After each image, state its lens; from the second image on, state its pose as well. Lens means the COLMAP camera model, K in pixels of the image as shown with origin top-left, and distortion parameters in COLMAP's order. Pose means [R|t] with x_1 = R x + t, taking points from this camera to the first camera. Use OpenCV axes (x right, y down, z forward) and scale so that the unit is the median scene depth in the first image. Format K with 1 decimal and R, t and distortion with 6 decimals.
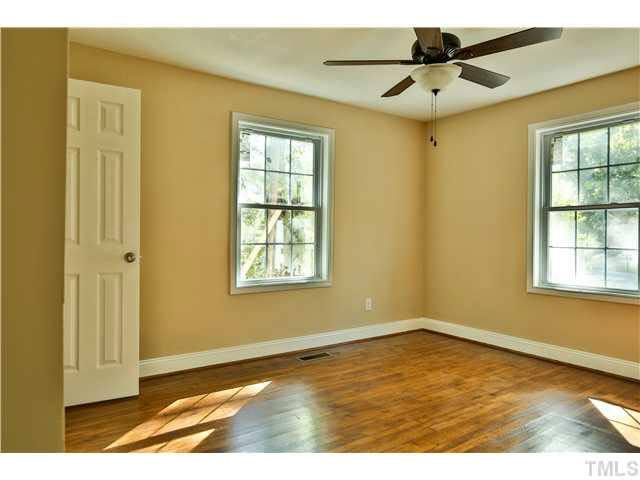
lens RADIAL K [[416.5, 0, 320.0], [0, 416.5, 240.0], [0, 0, 1]] dist [0.000380, 0.000189]
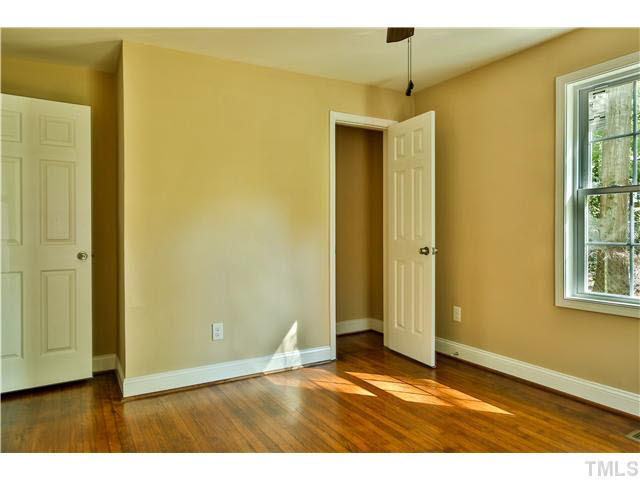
lens RADIAL K [[416.5, 0, 320.0], [0, 416.5, 240.0], [0, 0, 1]] dist [0.000380, 0.000189]
pose [[-0.054184, 0.008702, -0.998493, 0.612820], [-0.009372, 0.999914, 0.009223, 0.000313], [0.998487, 0.009858, -0.054098, 0.587729]]
